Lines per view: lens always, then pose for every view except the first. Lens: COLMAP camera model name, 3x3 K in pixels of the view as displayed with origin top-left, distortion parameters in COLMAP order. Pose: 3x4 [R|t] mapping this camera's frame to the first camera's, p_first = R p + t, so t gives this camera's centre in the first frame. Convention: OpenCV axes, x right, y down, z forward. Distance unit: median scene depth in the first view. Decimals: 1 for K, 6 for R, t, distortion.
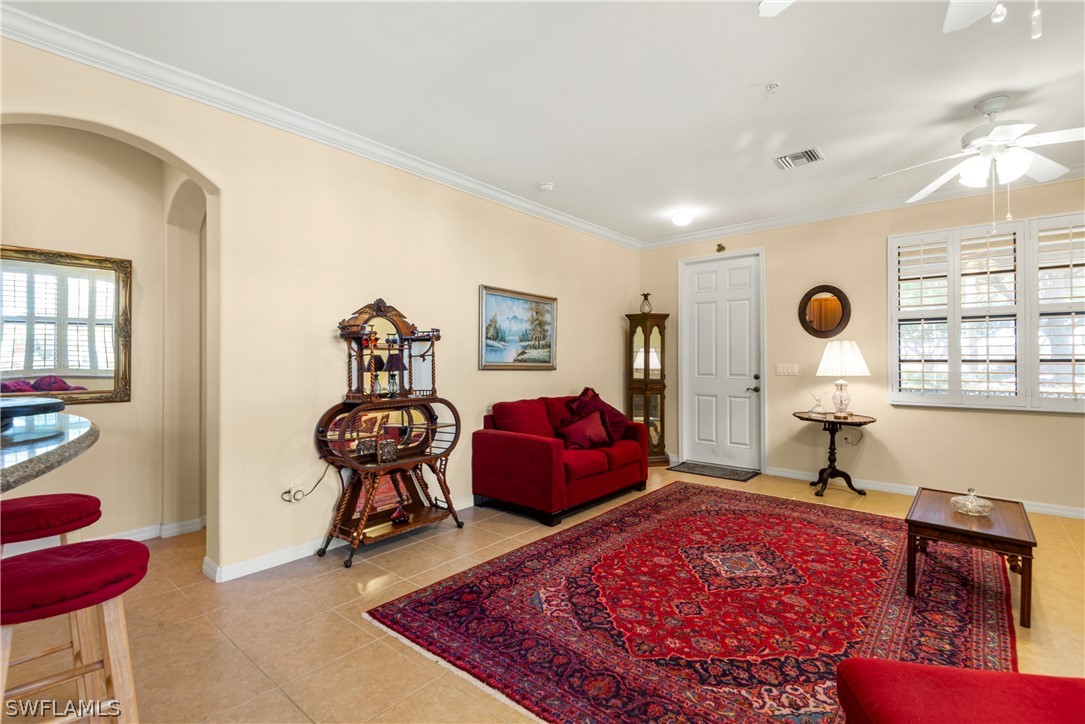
lens RADIAL K [[500.0, 0, 540.5], [0, 500.0, 362.8], [0, 0, 1]] dist [0.024167, -0.006308]
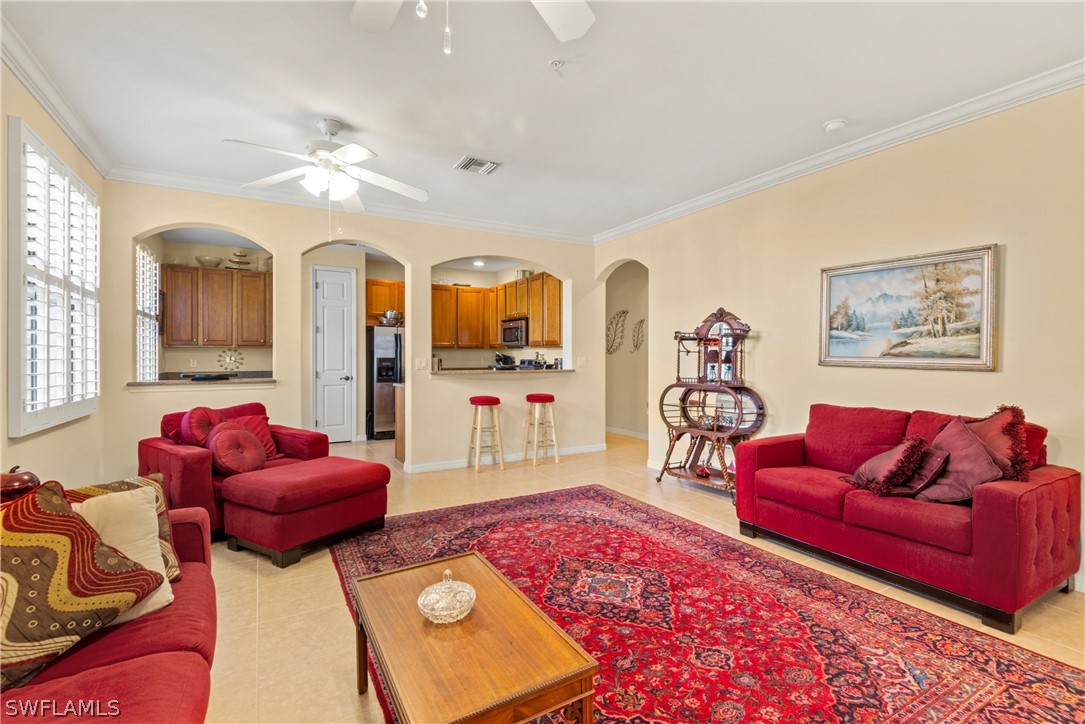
lens RADIAL K [[500.0, 0, 550.0], [0, 500.0, 360.9], [0, 0, 1]] dist [0.024167, -0.006308]
pose [[-0.335501, 0.009042, -0.941996, 1.020317], [-0.004176, 0.999930, 0.011086, -0.001874], [0.942031, 0.007653, -0.335440, 0.978758]]
